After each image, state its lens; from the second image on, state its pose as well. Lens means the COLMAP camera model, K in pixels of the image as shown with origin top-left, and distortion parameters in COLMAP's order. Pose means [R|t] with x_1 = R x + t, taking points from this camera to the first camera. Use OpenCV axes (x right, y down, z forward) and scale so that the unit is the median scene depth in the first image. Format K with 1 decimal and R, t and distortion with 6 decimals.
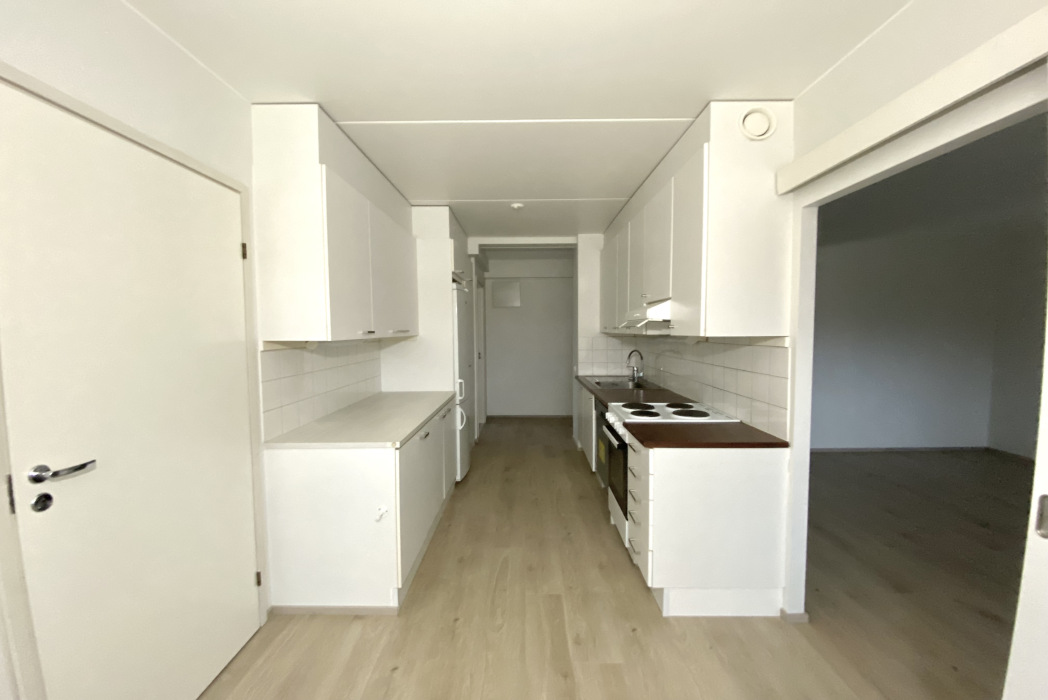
lens RADIAL K [[421.1, 0, 521.5], [0, 421.1, 349.4], [0, 0, 1]] dist [-0.027148, -0.000073]
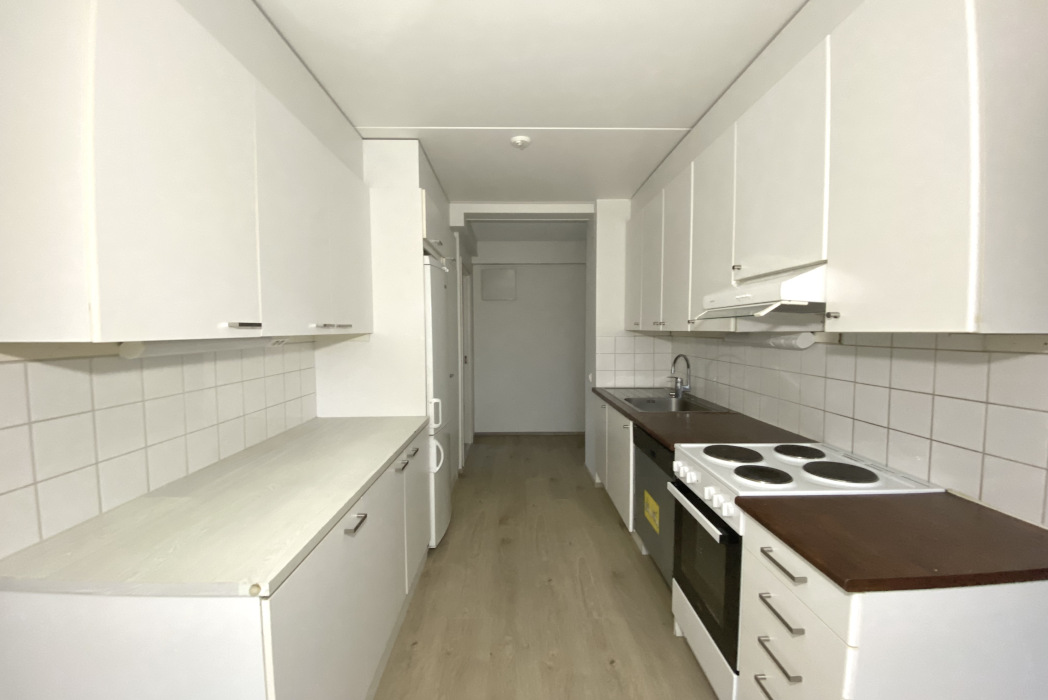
lens RADIAL K [[421.1, 0, 521.5], [0, 421.1, 349.4], [0, 0, 1]] dist [-0.027148, -0.000073]
pose [[0.999556, 0.001083, 0.029792, -0.027757], [-0.001099, 0.999999, 0.000539, -0.007697], [-0.029791, -0.000571, 0.999556, 0.320066]]
